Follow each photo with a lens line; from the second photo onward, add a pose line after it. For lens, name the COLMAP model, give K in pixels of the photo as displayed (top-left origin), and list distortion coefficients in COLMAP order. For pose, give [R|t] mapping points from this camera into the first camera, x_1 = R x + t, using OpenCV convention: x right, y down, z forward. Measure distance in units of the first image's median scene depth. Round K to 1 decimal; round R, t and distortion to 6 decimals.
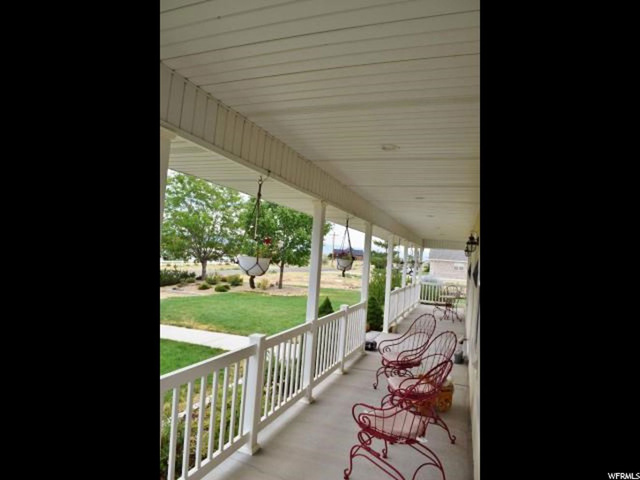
lens RADIAL K [[382.4, 0, 320.0], [0, 382.4, 240.0], [0, 0, 1]] dist [-0.076133, 0.001760]
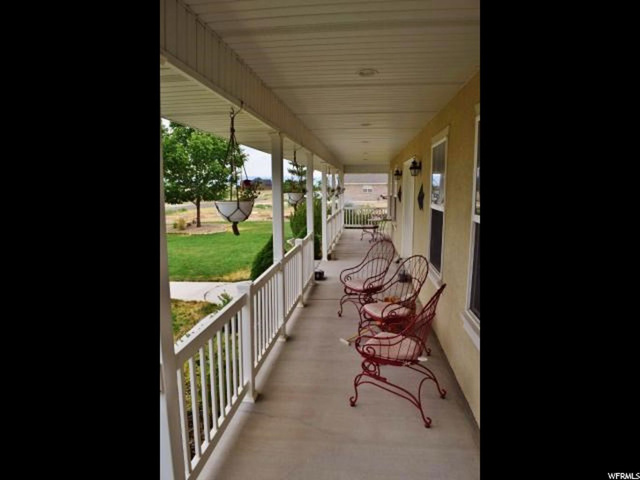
lens RADIAL K [[382.4, 0, 320.0], [0, 382.4, 240.0], [0, 0, 1]] dist [-0.076133, 0.001760]
pose [[0.966929, -0.107515, 0.231276, -0.127042], [0.062812, 0.979260, 0.192628, -0.016851], [-0.247190, -0.171731, 0.953628, 0.049038]]
